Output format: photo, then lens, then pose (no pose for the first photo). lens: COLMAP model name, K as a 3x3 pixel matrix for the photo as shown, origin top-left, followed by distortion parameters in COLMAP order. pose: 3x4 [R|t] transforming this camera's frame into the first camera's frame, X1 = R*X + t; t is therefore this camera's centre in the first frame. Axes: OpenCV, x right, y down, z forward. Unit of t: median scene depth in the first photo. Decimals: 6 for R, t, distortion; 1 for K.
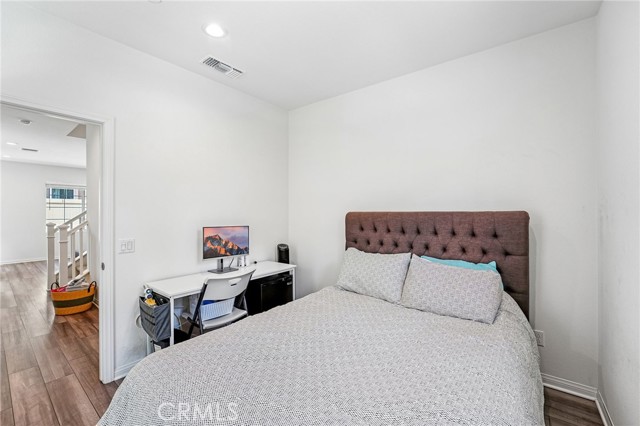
lens RADIAL K [[270.4, 0, 320.4], [0, 270.4, 205.8], [0, 0, 1]] dist [-0.030215, -0.000028]
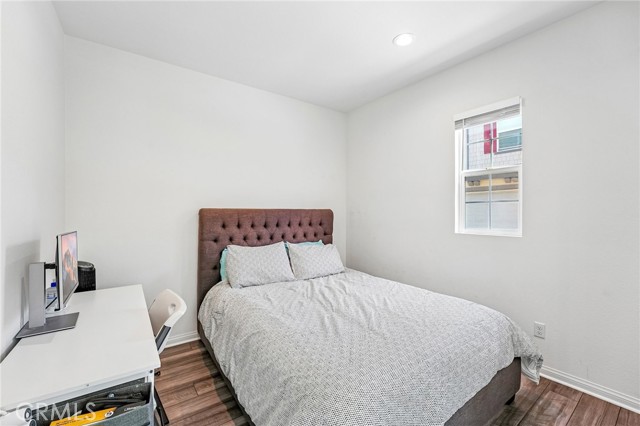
lens RADIAL K [[270.4, 0, 320.4], [0, 270.4, 205.8], [0, 0, 1]] dist [-0.030215, -0.000028]
pose [[0.276259, 0.011432, 0.961015, -0.821619], [-0.031933, 0.999486, -0.002709, 0.003636], [-0.960553, -0.029940, 0.276482, 0.468402]]
